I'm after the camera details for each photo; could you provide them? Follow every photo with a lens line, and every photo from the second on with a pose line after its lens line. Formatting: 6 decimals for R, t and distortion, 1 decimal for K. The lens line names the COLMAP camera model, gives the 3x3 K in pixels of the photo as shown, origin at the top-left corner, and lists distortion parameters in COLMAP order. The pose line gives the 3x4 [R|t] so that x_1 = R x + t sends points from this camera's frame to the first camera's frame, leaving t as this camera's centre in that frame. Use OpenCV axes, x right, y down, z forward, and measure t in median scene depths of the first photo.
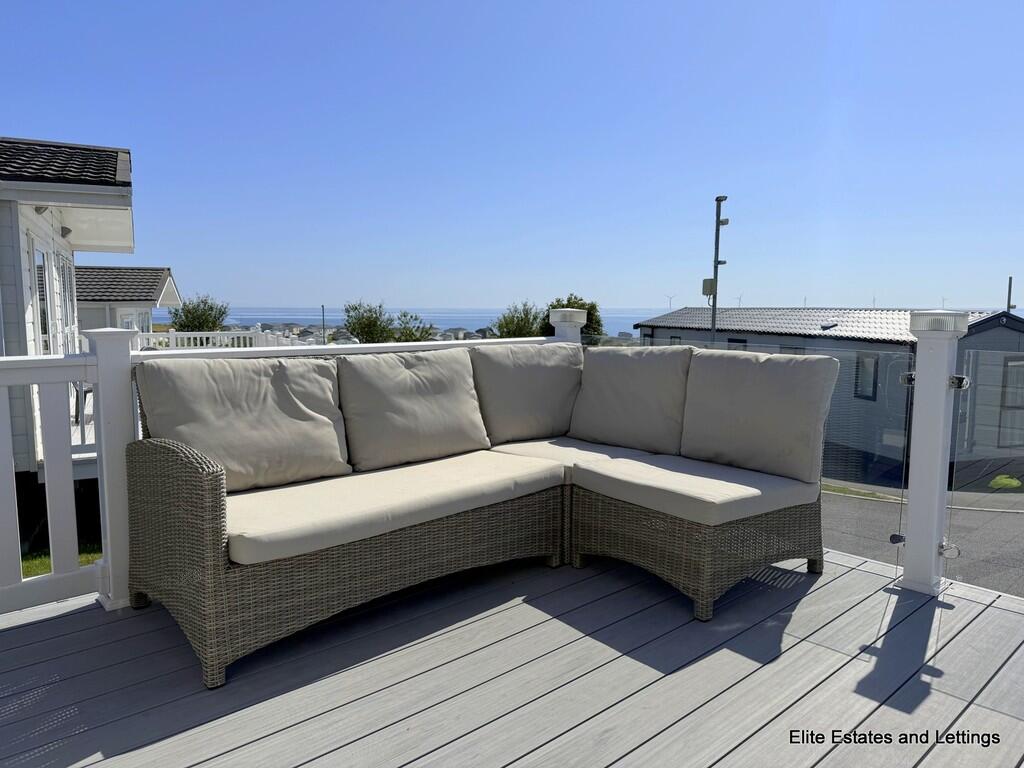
lens RADIAL K [[716.4, 0, 512.0], [0, 716.4, 384.0], [0, 0, 1]] dist [0.050268, -0.062518]
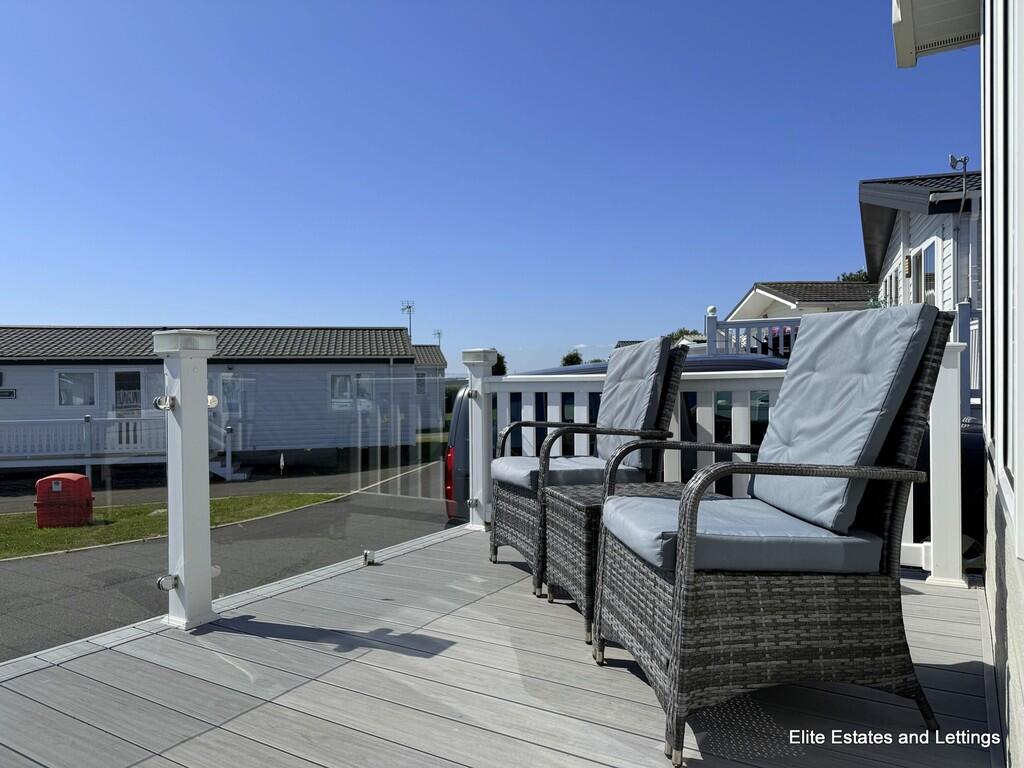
lens RADIAL K [[716.4, 0, 512.0], [0, 716.4, 384.0], [0, 0, 1]] dist [0.050268, -0.062518]
pose [[-0.266017, -0.003682, 0.963961, -0.378261], [0.112517, 0.993039, 0.034843, -0.014919], [-0.957379, 0.117731, -0.263751, 0.651754]]
